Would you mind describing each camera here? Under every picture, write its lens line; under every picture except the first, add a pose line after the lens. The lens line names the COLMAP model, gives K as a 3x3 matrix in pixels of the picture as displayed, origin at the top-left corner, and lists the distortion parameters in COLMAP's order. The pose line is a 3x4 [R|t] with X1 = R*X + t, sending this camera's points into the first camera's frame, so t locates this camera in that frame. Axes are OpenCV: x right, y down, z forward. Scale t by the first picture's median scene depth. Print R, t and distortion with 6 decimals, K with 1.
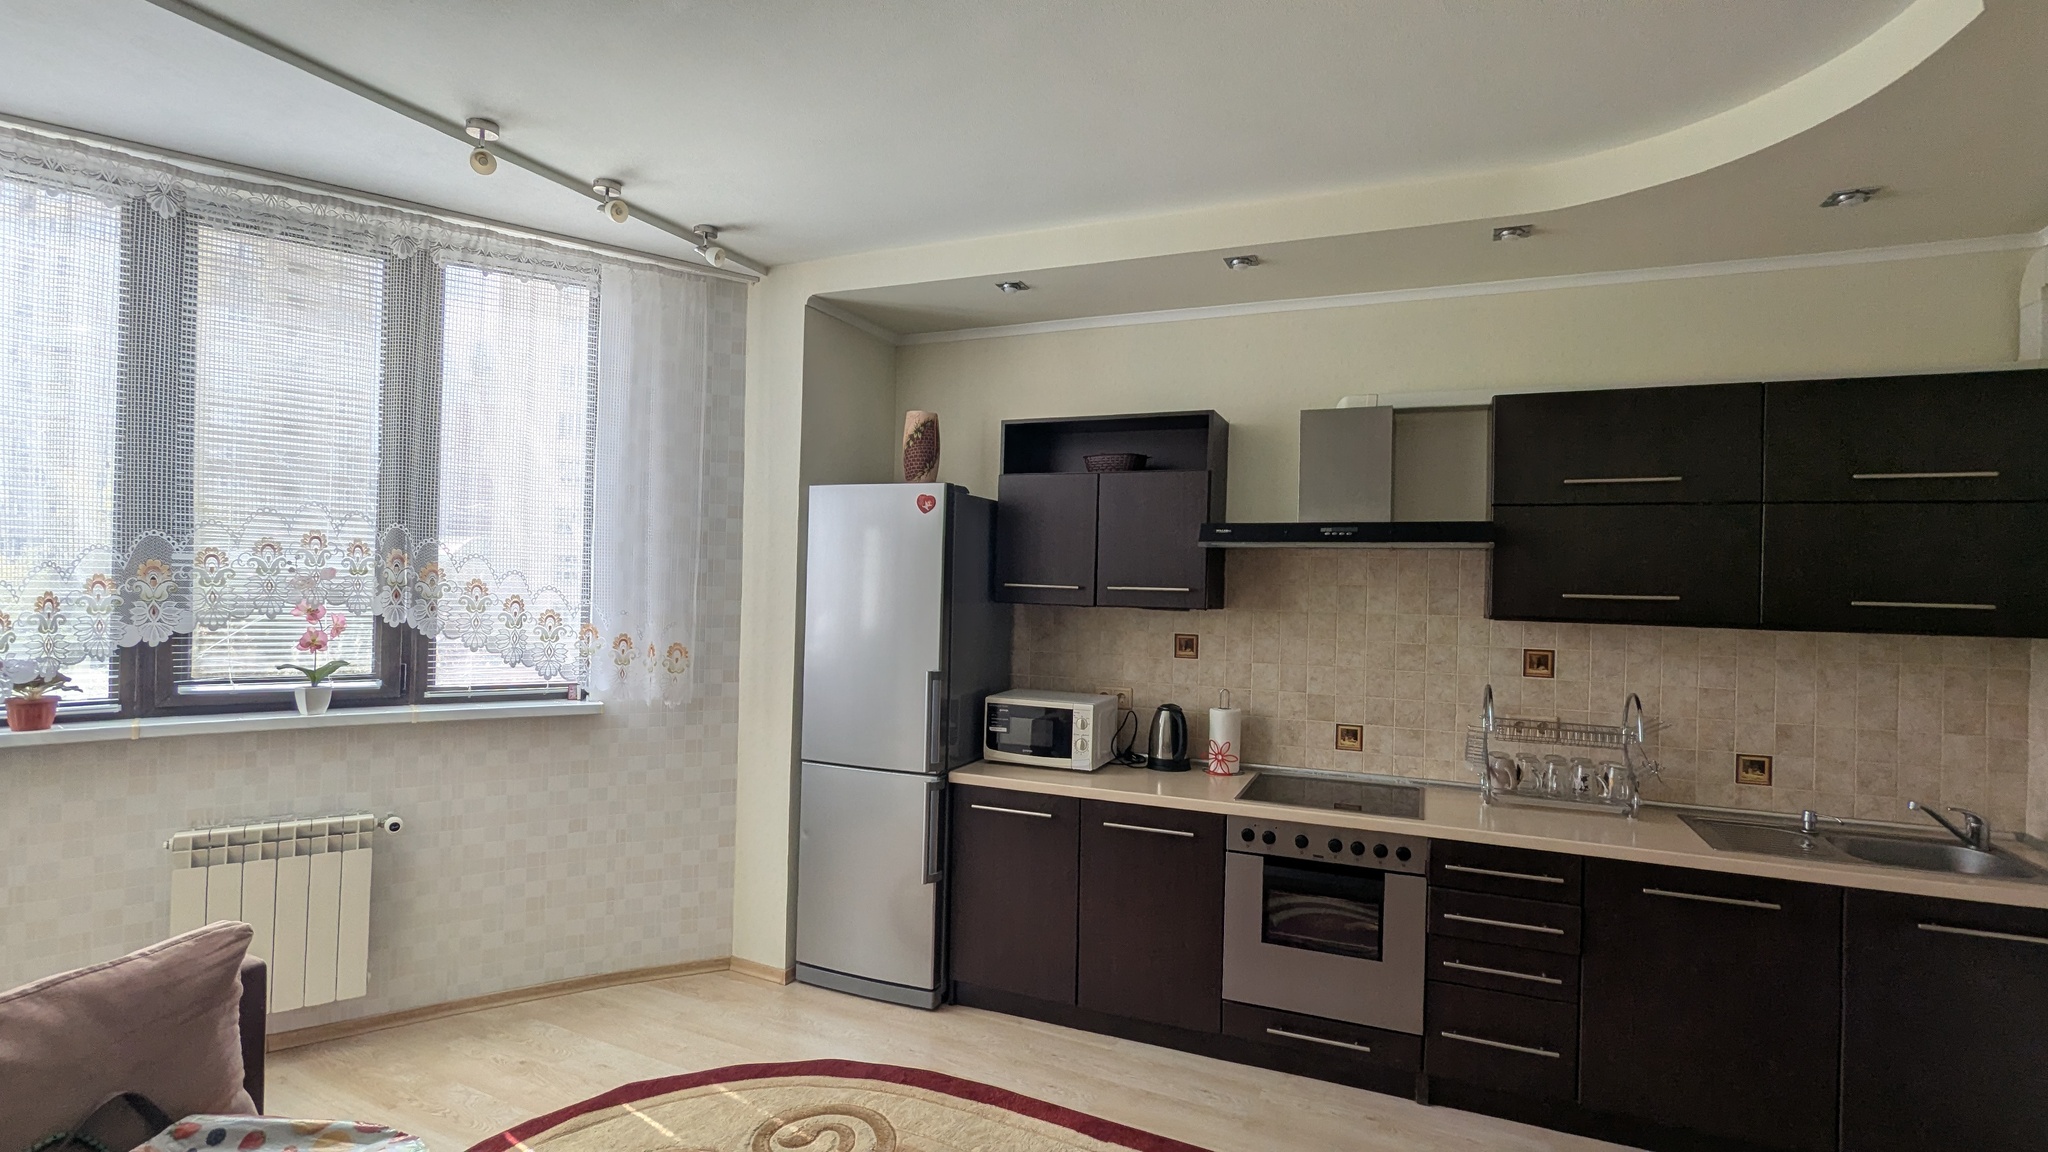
lens RADIAL K [[963.5, 0, 1017.7], [0, 963.5, 586.7], [0, 0, 1]] dist [-0.001884, -0.000678]
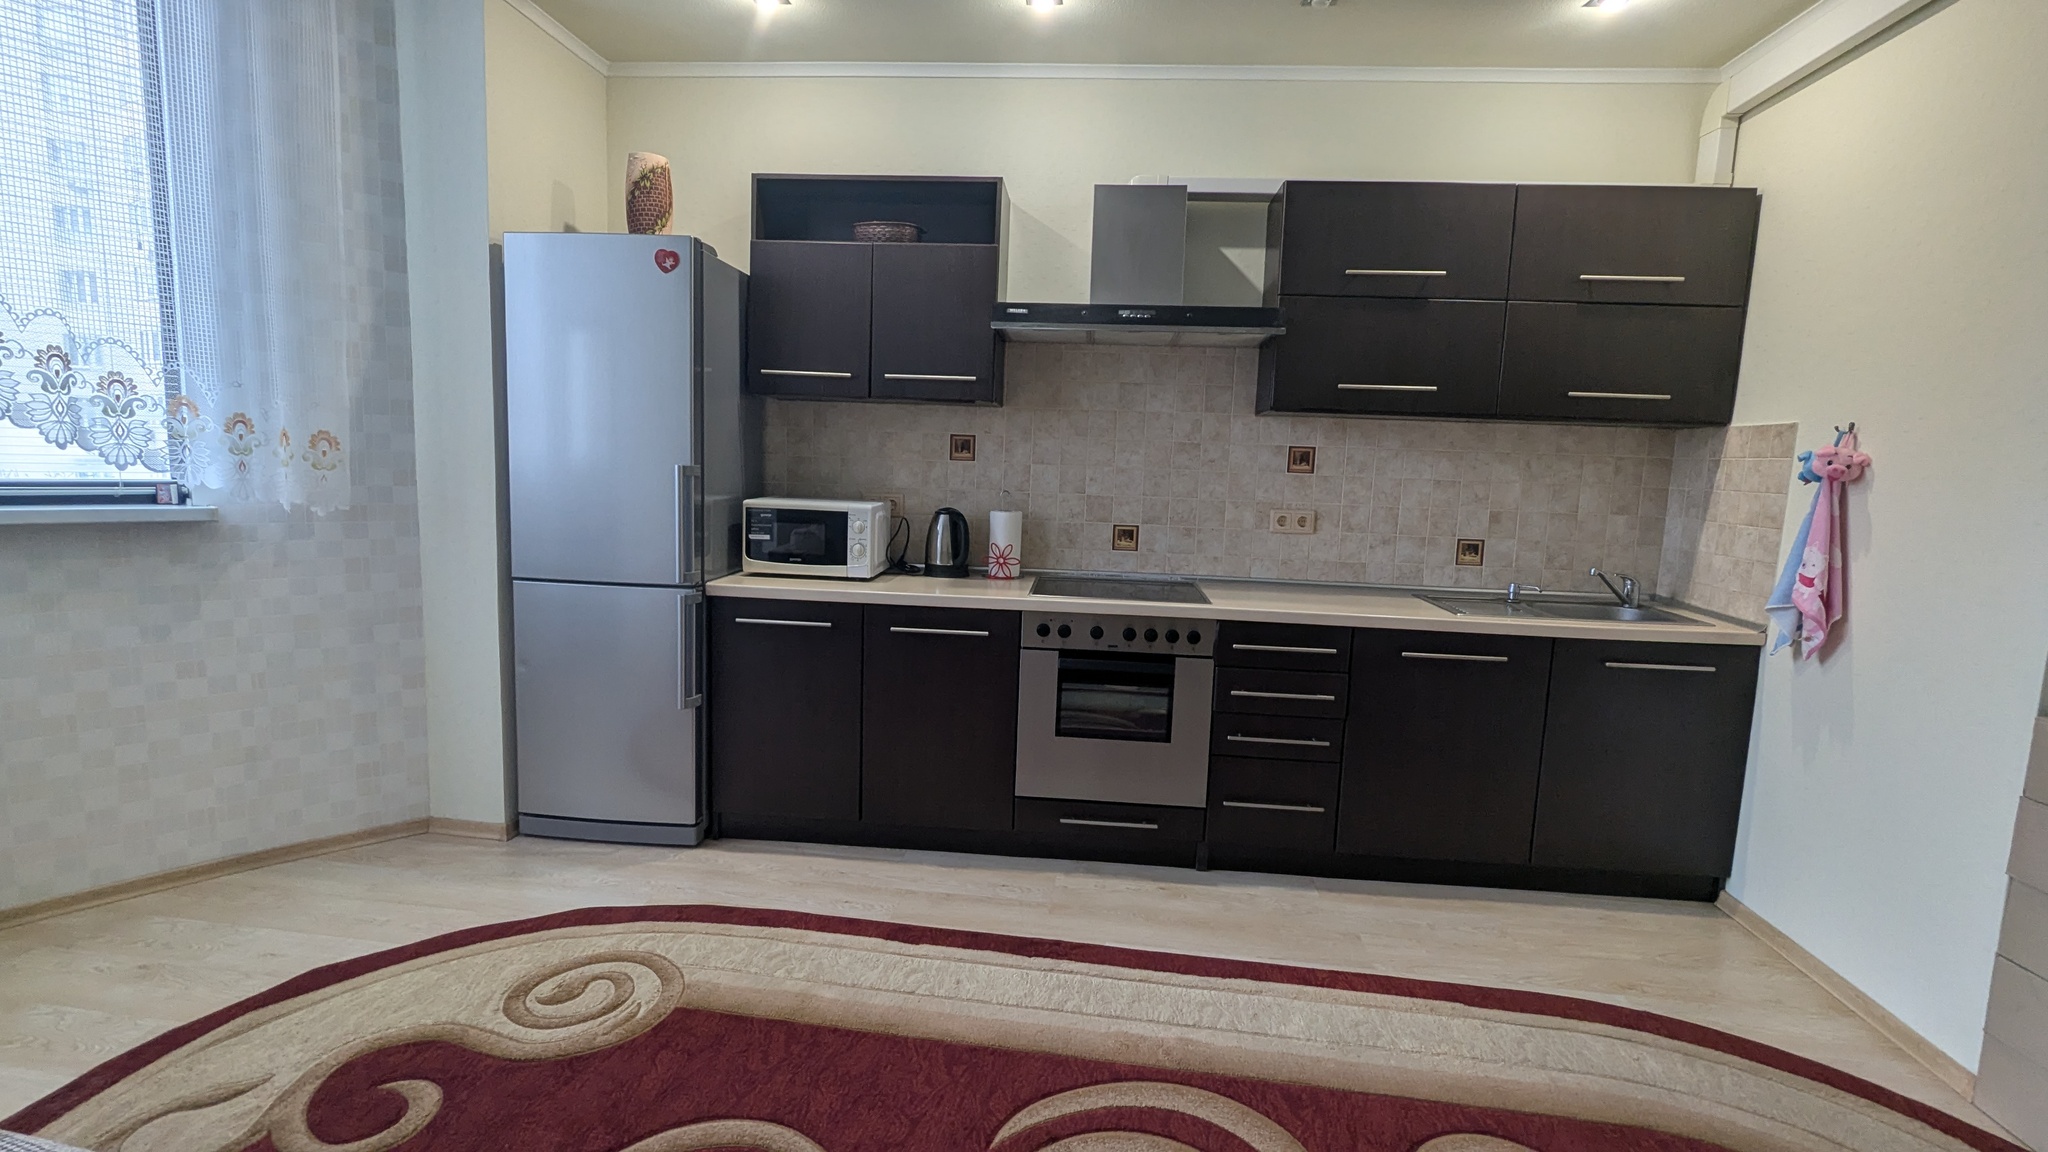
lens RADIAL K [[963.5, 0, 1017.7], [0, 963.5, 586.7], [0, 0, 1]] dist [-0.001884, -0.000678]
pose [[0.947981, -0.030375, 0.316876, -0.081959], [-0.012284, 0.991205, 0.131765, 0.079516], [-0.318091, -0.128803, 0.939270, 0.096454]]
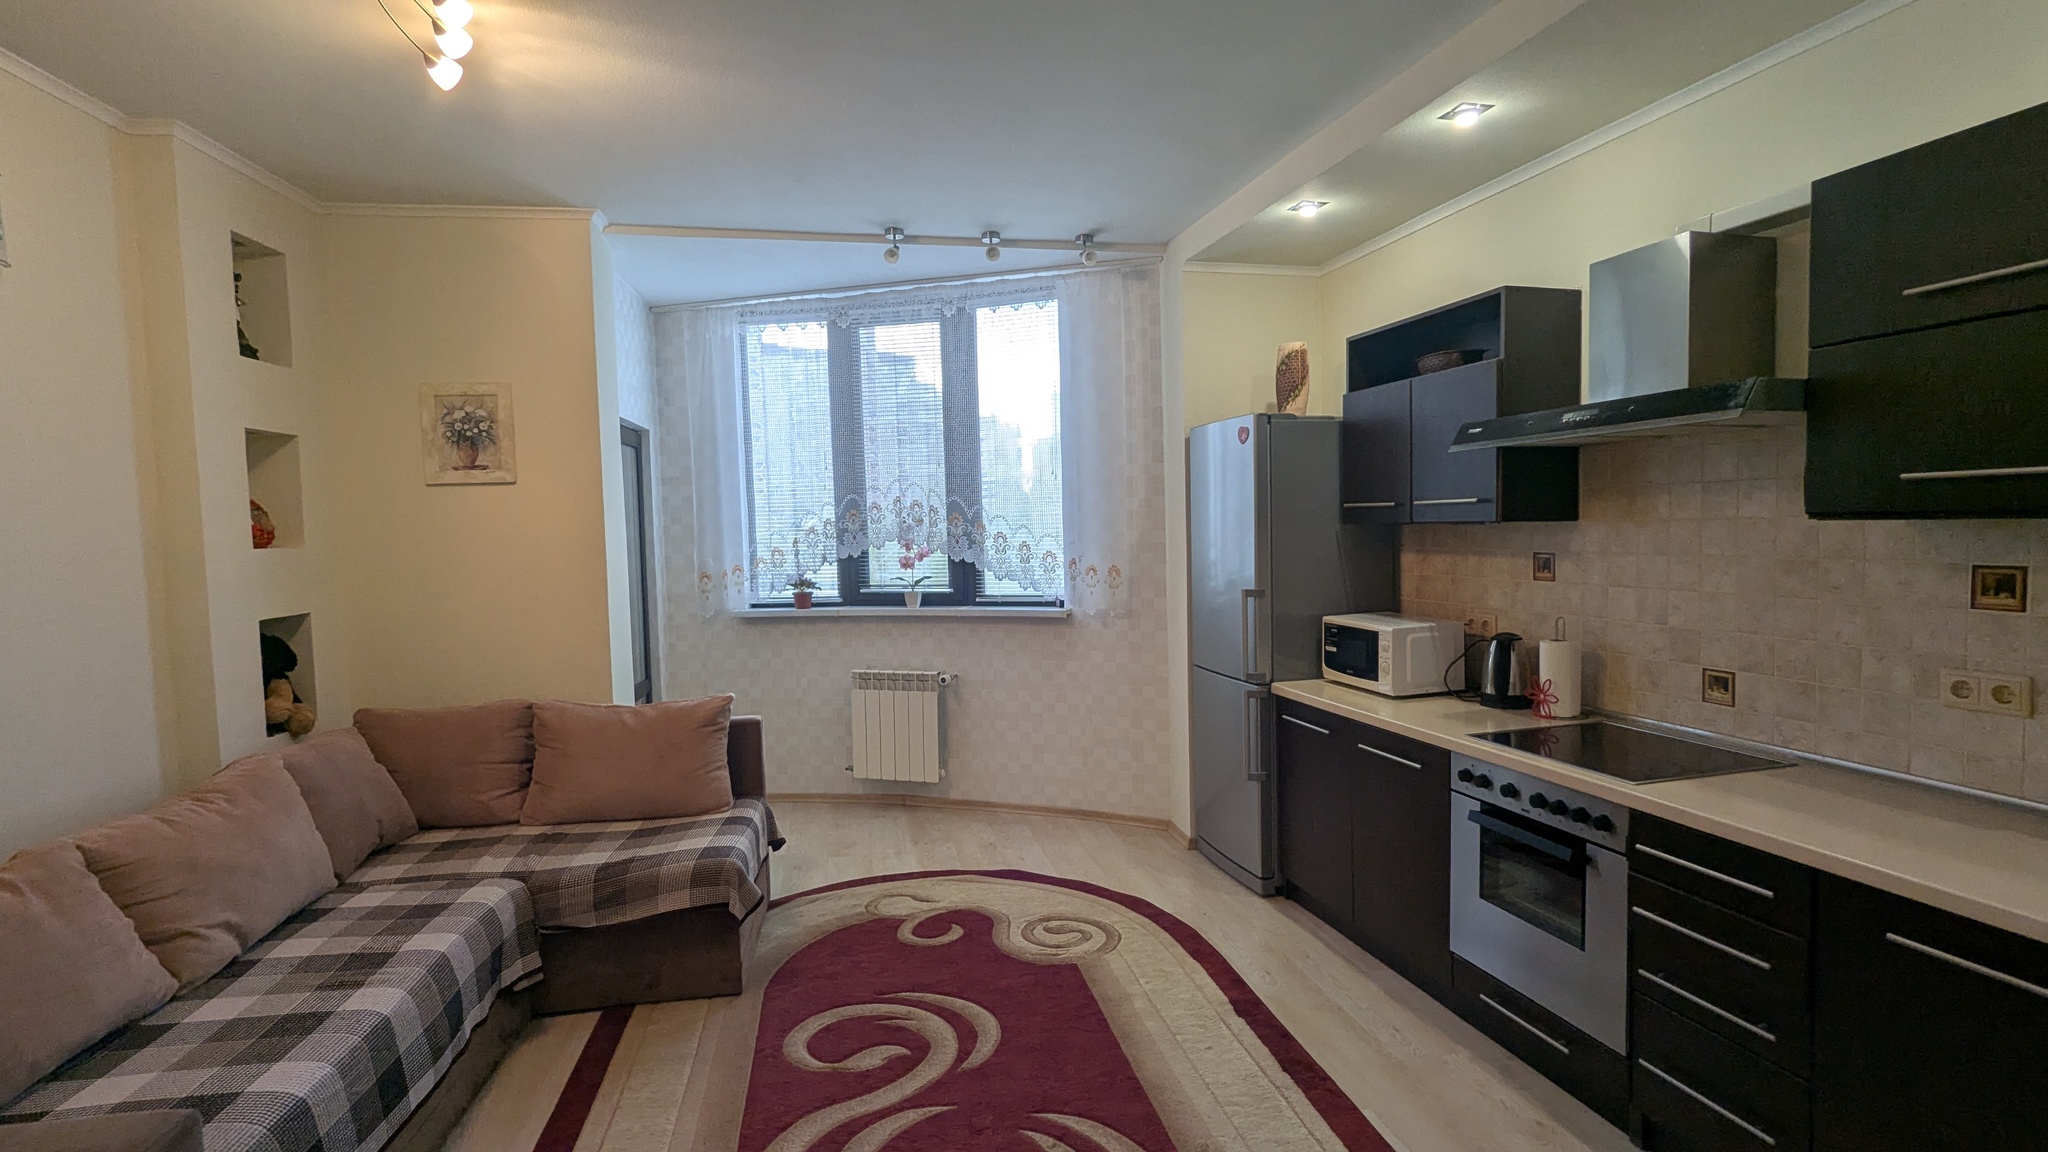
lens RADIAL K [[963.5, 0, 1017.7], [0, 963.5, 586.7], [0, 0, 1]] dist [-0.001884, -0.000678]
pose [[0.606329, 0.012540, -0.795115, 0.627137], [0.036876, 0.998357, 0.043865, 0.028253], [0.794358, -0.055917, 0.604871, 0.135047]]
